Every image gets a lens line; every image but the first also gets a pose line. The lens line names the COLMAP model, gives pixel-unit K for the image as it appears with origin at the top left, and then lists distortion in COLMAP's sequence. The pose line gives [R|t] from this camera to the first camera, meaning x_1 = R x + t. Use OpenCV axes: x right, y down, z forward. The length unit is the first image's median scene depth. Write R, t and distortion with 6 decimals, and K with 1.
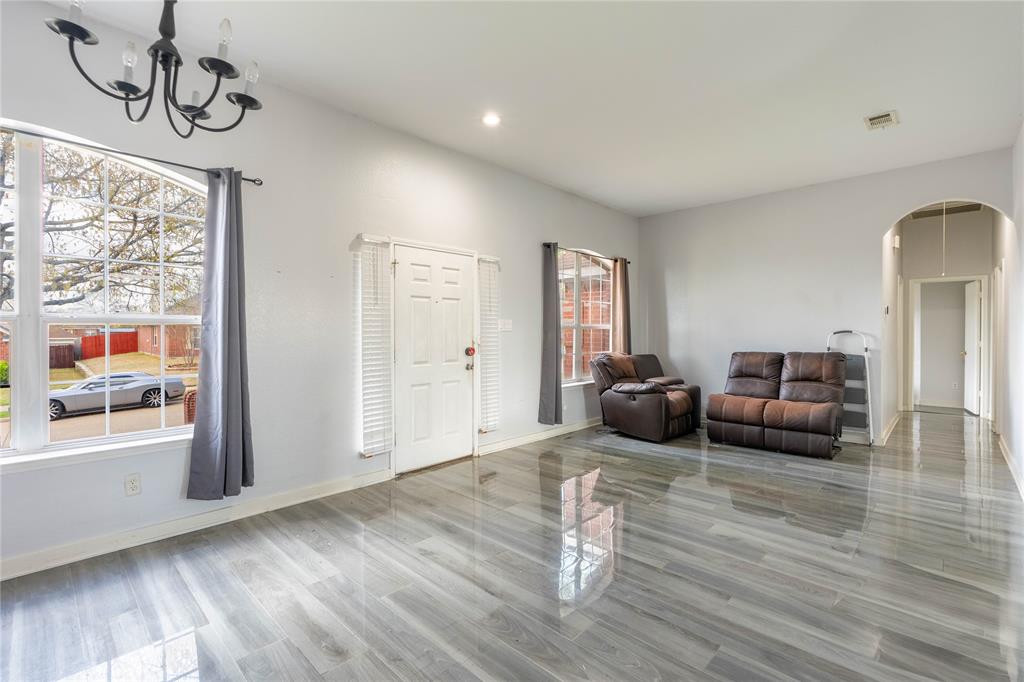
lens RADIAL K [[460.3, 0, 512.1], [0, 460.3, 334.8], [0, 0, 1]] dist [-0.004252, 0.001056]
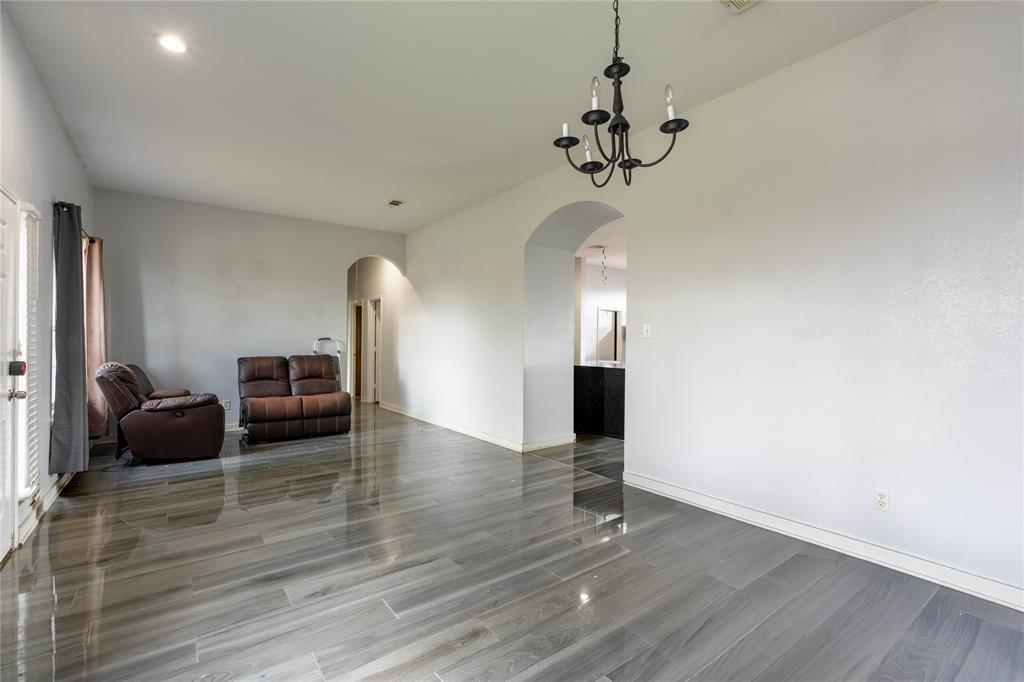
lens RADIAL K [[460.3, 0, 512.9], [0, 460.3, 339.3], [0, 0, 1]] dist [-0.004252, 0.001056]
pose [[0.166725, 0.004567, 0.985993, -0.561294], [-0.001116, 0.999990, -0.004443, 0.000148], [-0.986003, -0.000360, 0.166728, 0.285433]]
